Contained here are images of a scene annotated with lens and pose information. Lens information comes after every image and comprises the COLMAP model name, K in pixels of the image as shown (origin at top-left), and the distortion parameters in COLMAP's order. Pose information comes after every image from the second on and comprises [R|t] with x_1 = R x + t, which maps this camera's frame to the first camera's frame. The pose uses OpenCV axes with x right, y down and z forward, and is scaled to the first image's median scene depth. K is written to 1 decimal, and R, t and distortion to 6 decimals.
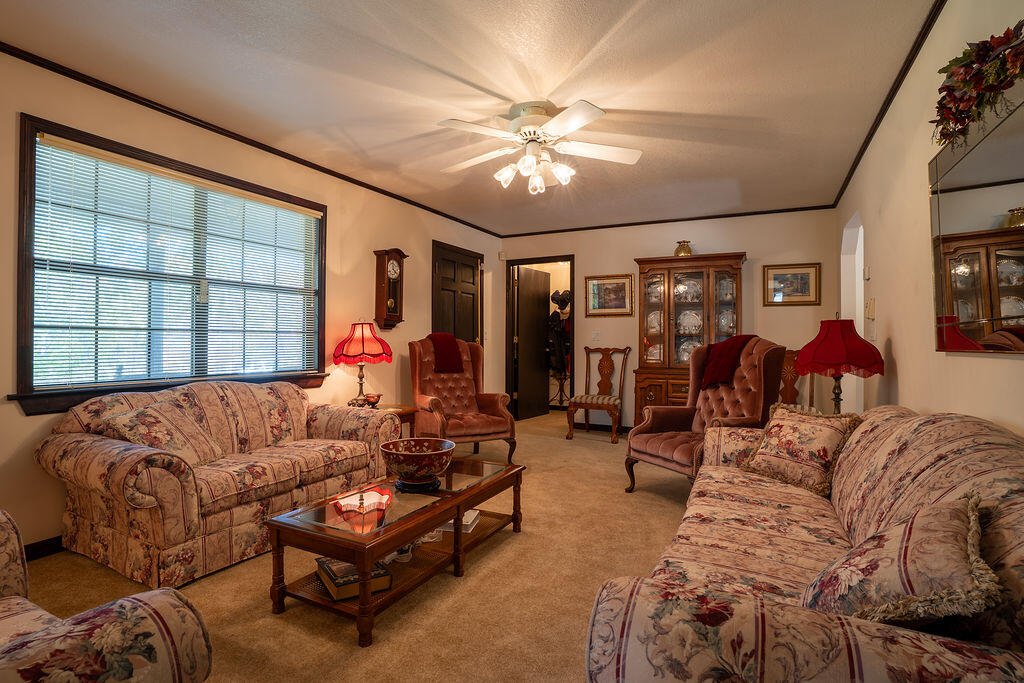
lens RADIAL K [[500.4, 0, 509.5], [0, 500.4, 338.0], [0, 0, 1]] dist [-0.083968, 0.038596]
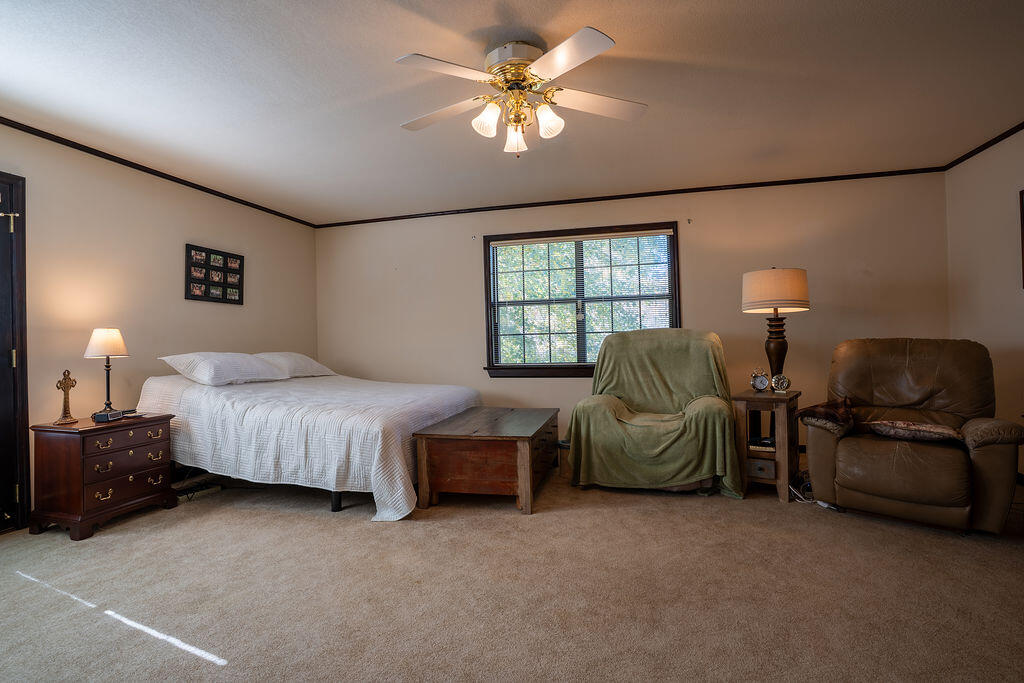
lens RADIAL K [[500.4, 0, 509.5], [0, 500.4, 338.0], [0, 0, 1]] dist [-0.083968, 0.038596]
pose [[0.211496, -0.008838, -0.977339, 0.845002], [0.028956, 0.999577, -0.002773, -0.002056], [0.976950, -0.027713, 0.211663, 0.440016]]
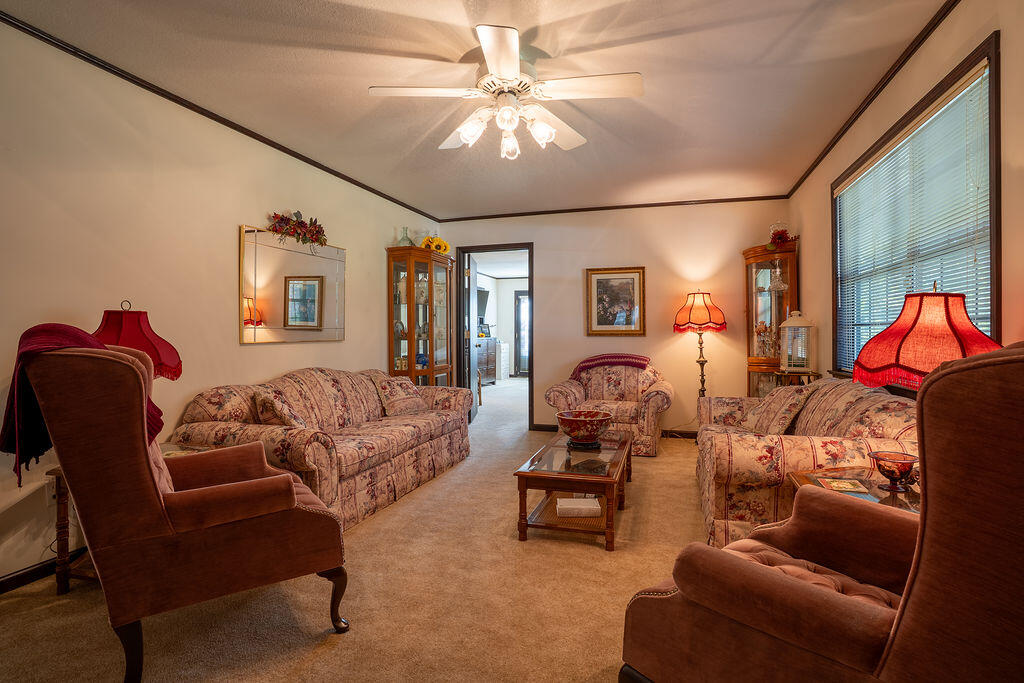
lens RADIAL K [[500.4, 0, 509.5], [0, 500.4, 338.0], [0, 0, 1]] dist [-0.083968, 0.038596]
pose [[-0.986899, 0.005427, -0.161250, 0.163895], [0.005141, 0.999984, 0.002191, 0.005545], [0.161260, 0.001334, -0.986911, 1.669729]]
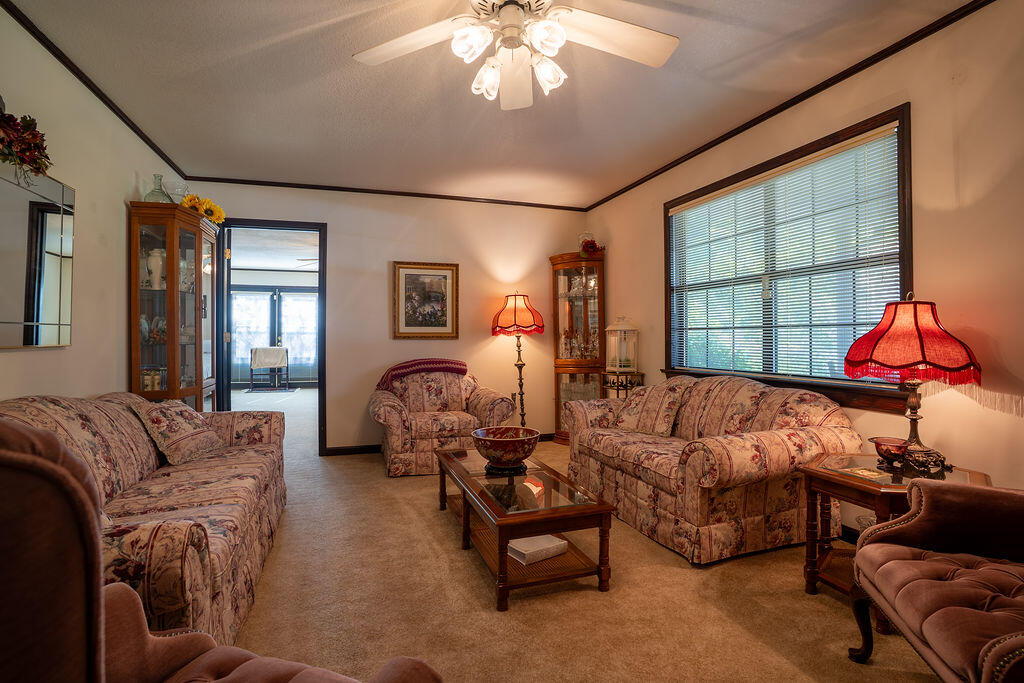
lens RADIAL K [[500.4, 0, 509.5], [0, 500.4, 338.0], [0, 0, 1]] dist [-0.083968, 0.038596]
pose [[-0.700270, 0.002451, -0.713874, 0.438261], [0.005775, 0.999981, -0.002231, 0.006157], [0.713855, -0.005685, -0.700271, 1.302430]]
